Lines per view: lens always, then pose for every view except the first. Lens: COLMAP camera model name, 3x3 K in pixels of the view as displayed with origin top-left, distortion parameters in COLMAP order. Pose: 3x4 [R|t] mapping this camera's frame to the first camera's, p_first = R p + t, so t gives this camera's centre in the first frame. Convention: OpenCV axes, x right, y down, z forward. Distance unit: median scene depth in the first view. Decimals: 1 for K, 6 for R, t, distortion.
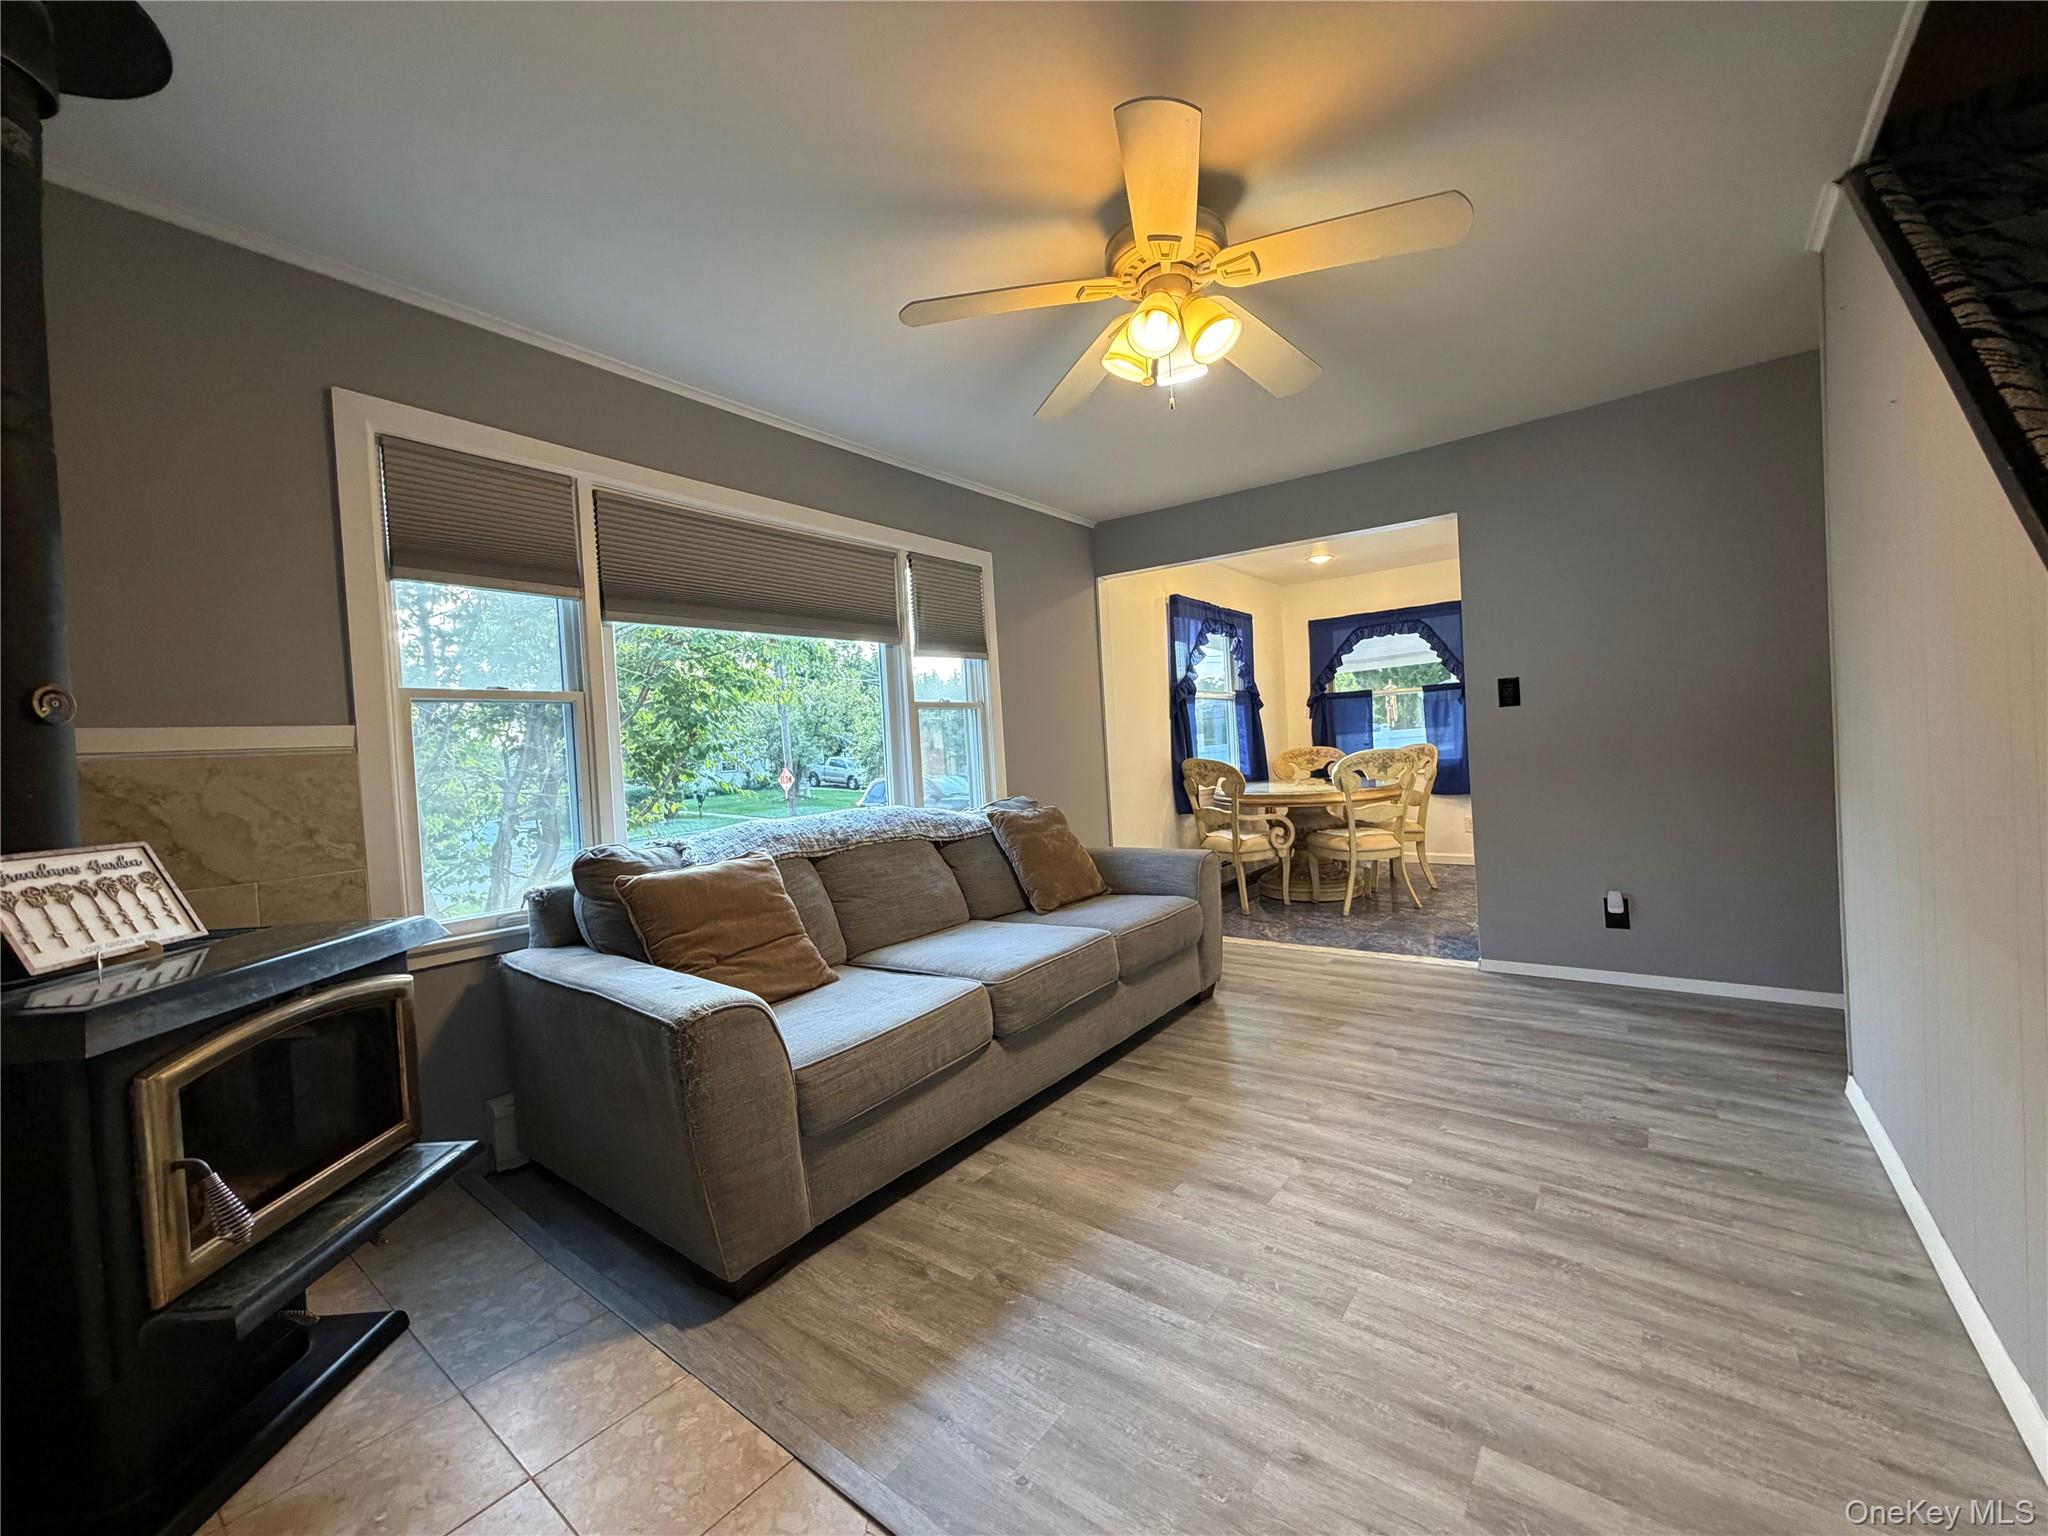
lens RADIAL K [[817.7, 0, 1019.0], [0, 817.7, 772.6], [0, 0, 1]] dist [0.000150, -0.000157]
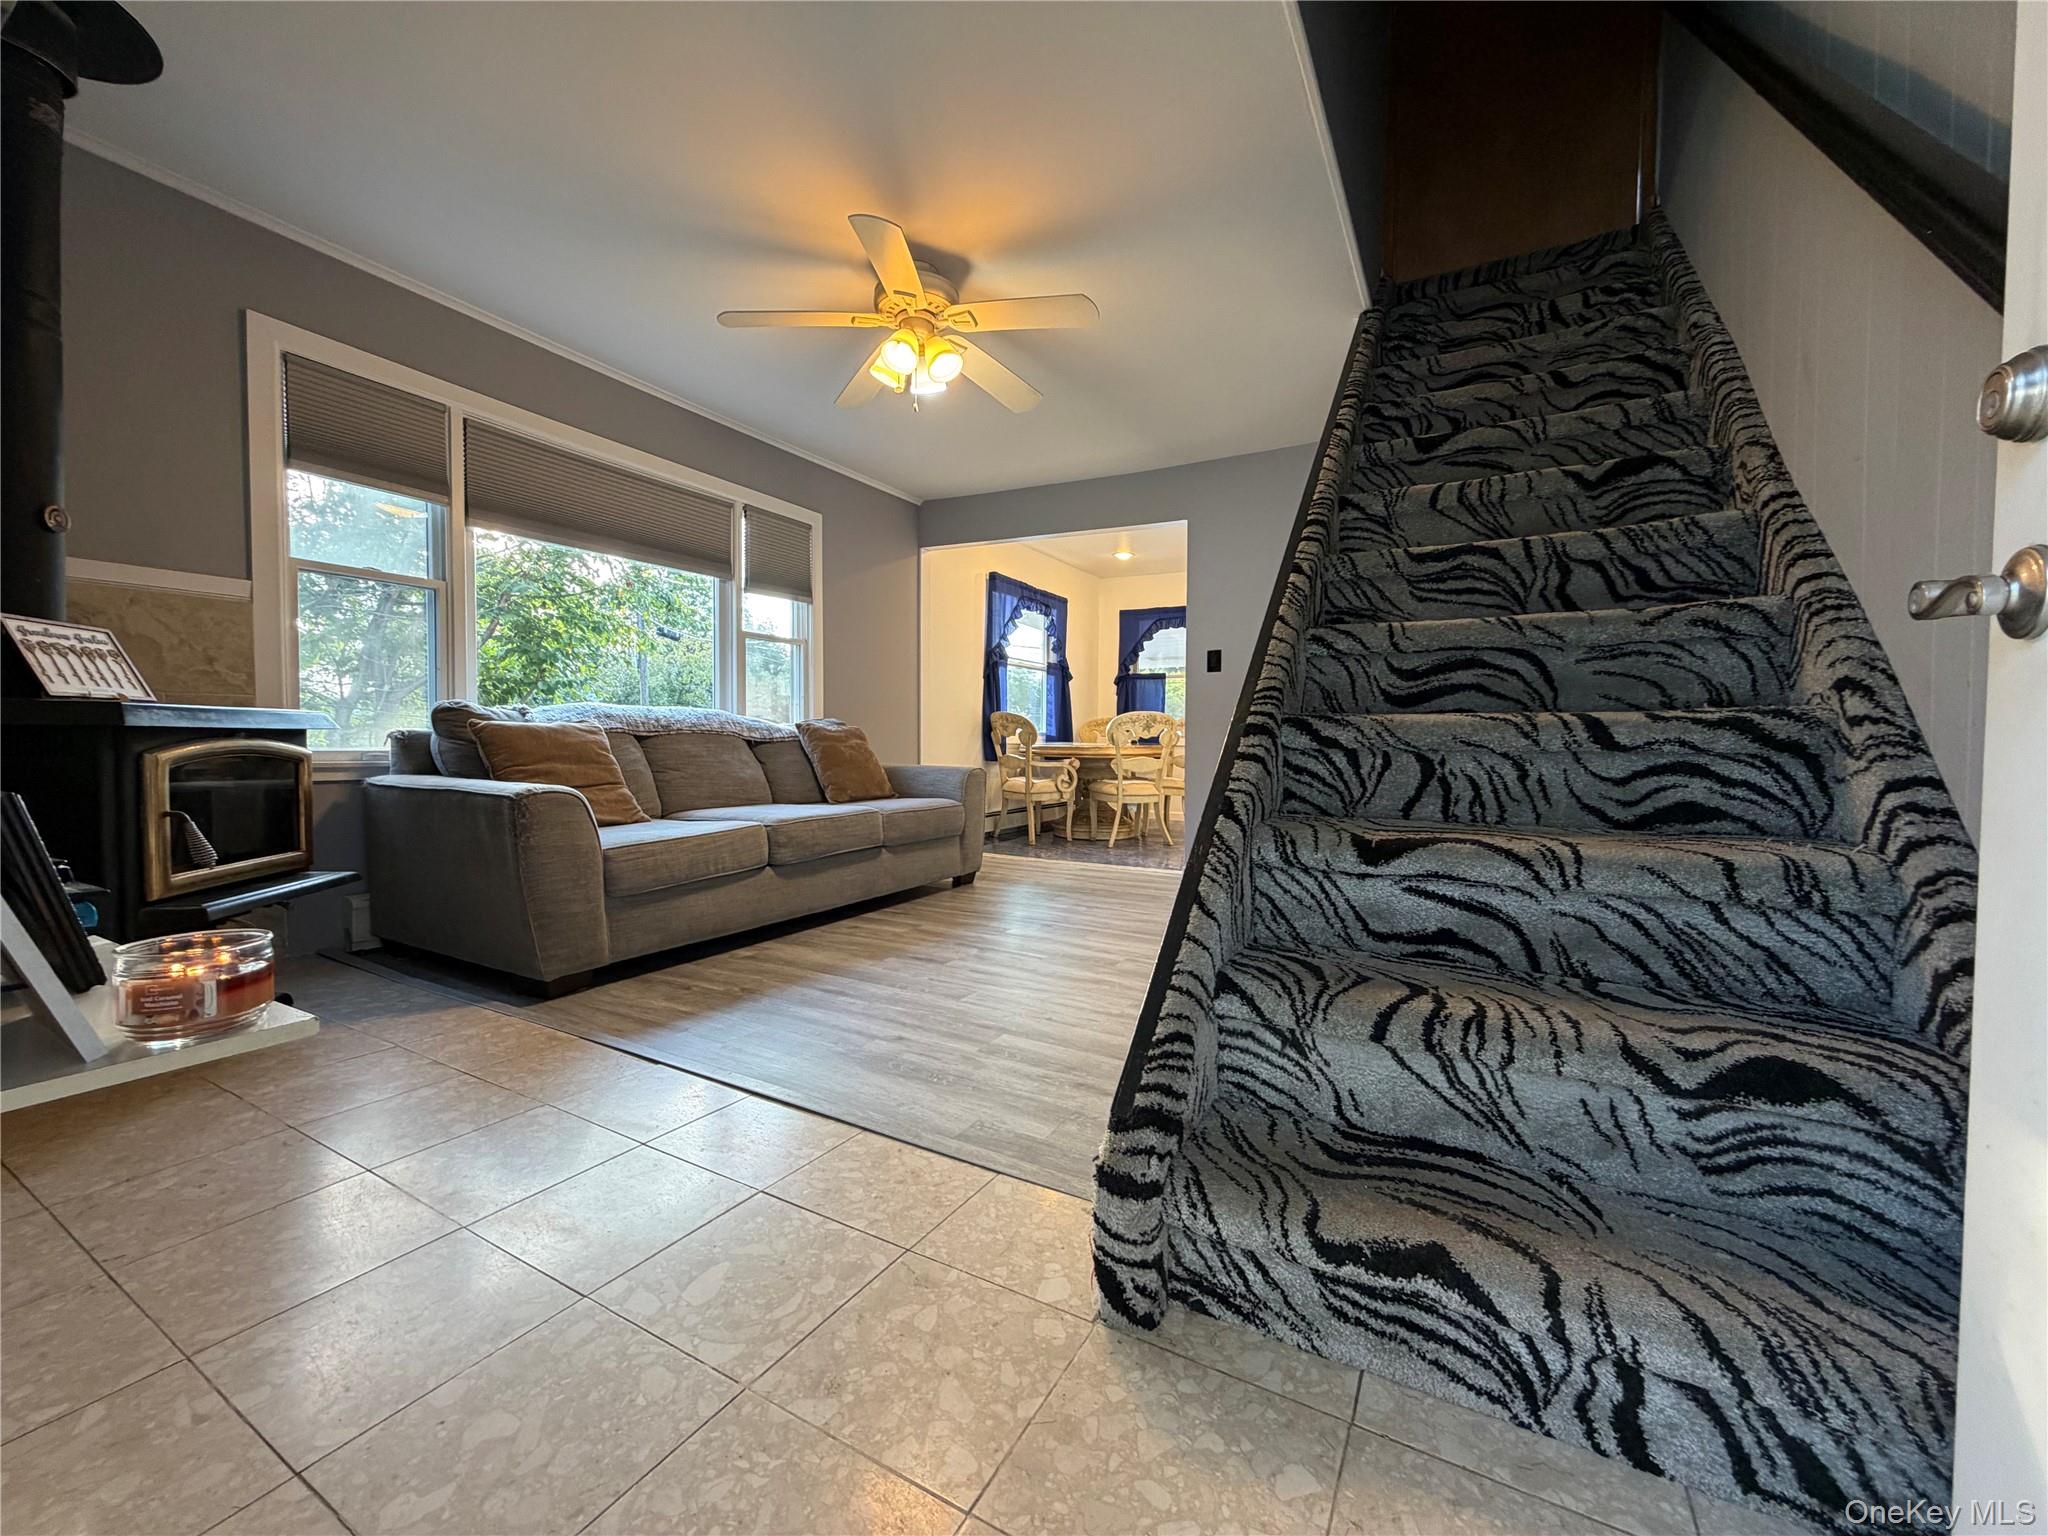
lens RADIAL K [[817.7, 0, 1019.0], [0, 817.7, 772.6], [0, 0, 1]] dist [0.000150, -0.000157]
pose [[0.986819, 0.060160, 0.150233, 0.133900], [-0.061608, 0.998088, 0.004997, 0.115927], [-0.149645, -0.014187, 0.988638, -0.312154]]
